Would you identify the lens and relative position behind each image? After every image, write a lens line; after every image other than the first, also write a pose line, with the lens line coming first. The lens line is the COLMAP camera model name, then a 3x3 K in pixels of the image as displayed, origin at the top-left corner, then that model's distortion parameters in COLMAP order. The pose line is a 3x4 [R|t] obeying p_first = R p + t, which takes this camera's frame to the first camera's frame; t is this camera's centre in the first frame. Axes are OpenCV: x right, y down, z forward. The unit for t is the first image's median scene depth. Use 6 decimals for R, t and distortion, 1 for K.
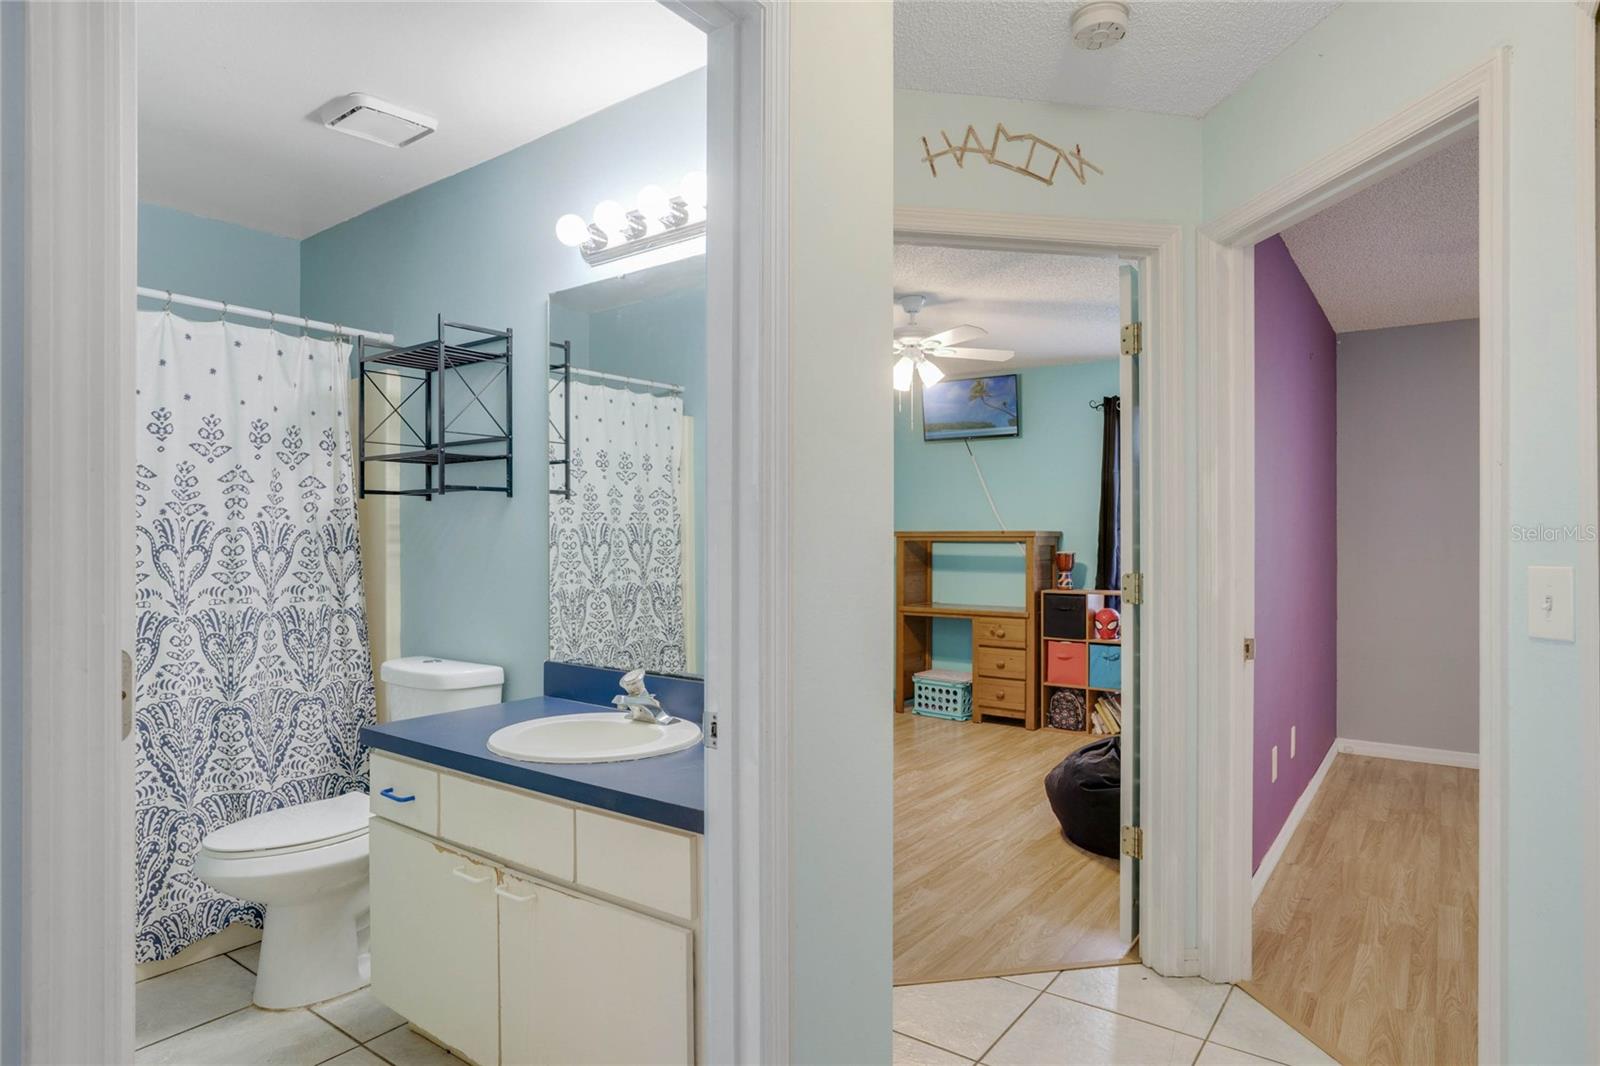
lens RADIAL K [[899.0, 0, 777.2], [0, 899.0, 540.8], [0, 0, 1]] dist [0.000696, 0.003350]
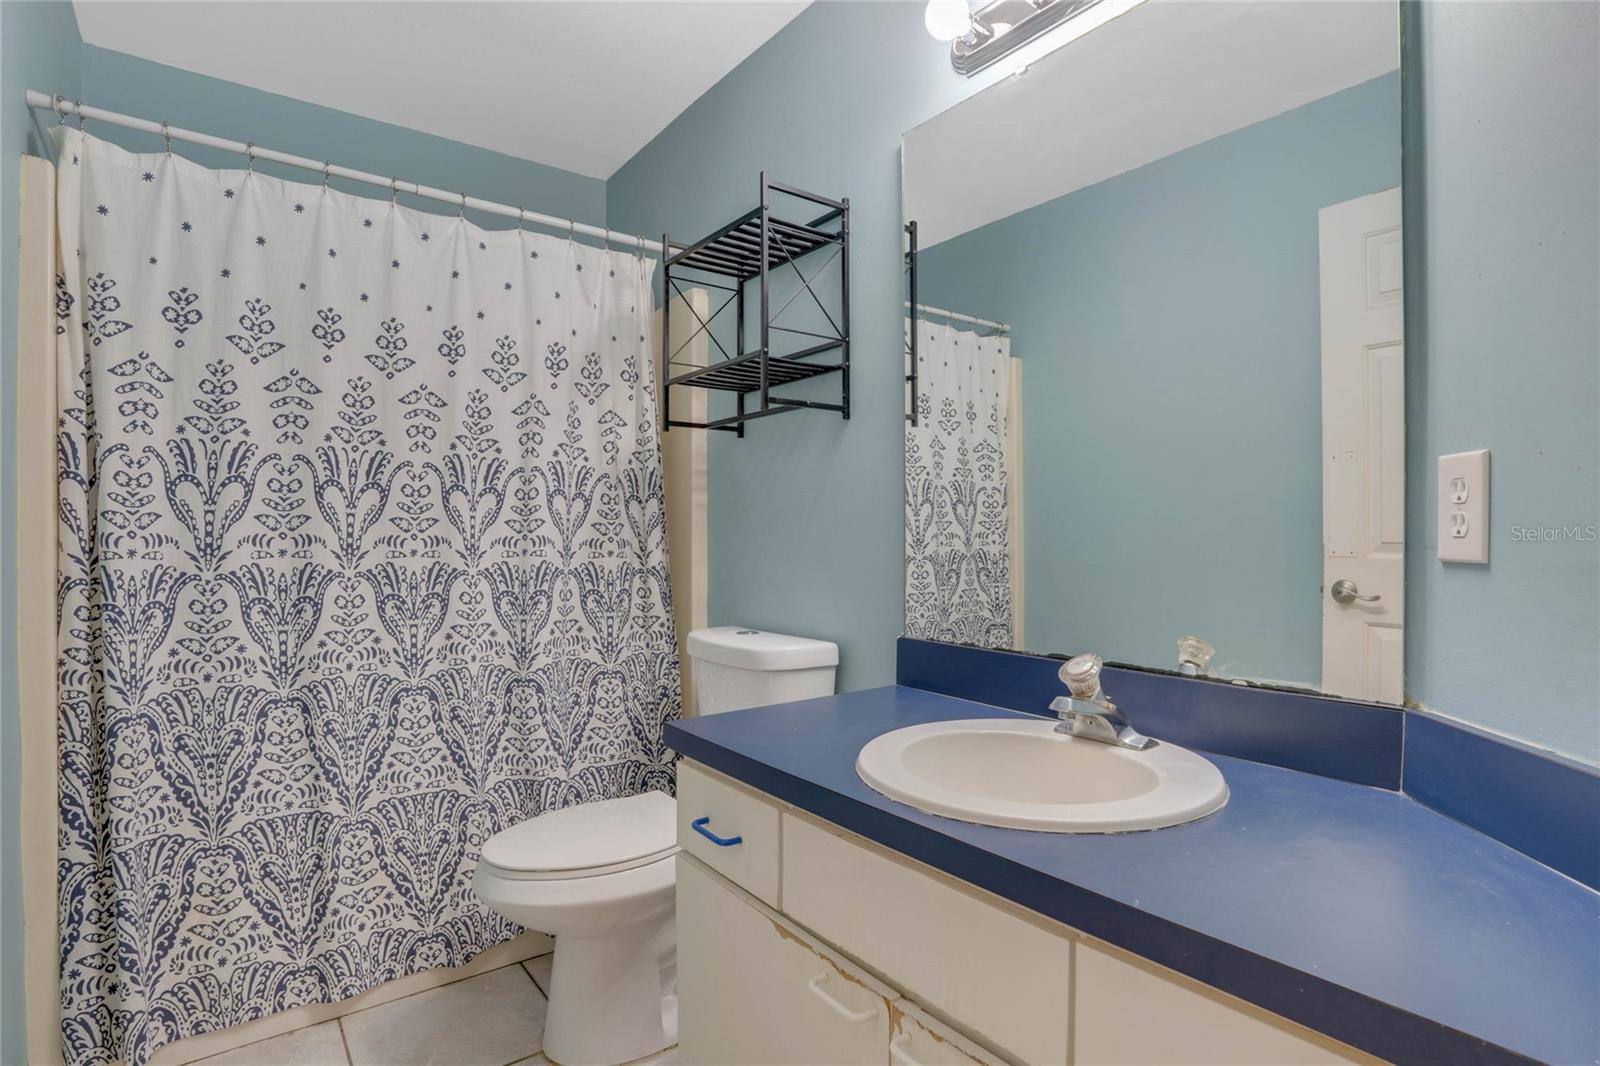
lens RADIAL K [[785.6, 0, 800.0], [0, 785.6, 533.0], [0, 0, 1]] dist [-0.036031, 0.001165]
pose [[0.965940, 0.000206, -0.258765, -0.162422], [-0.001503, 0.999987, -0.004814, 0.050441], [0.258761, 0.005039, 0.965928, 0.349438]]
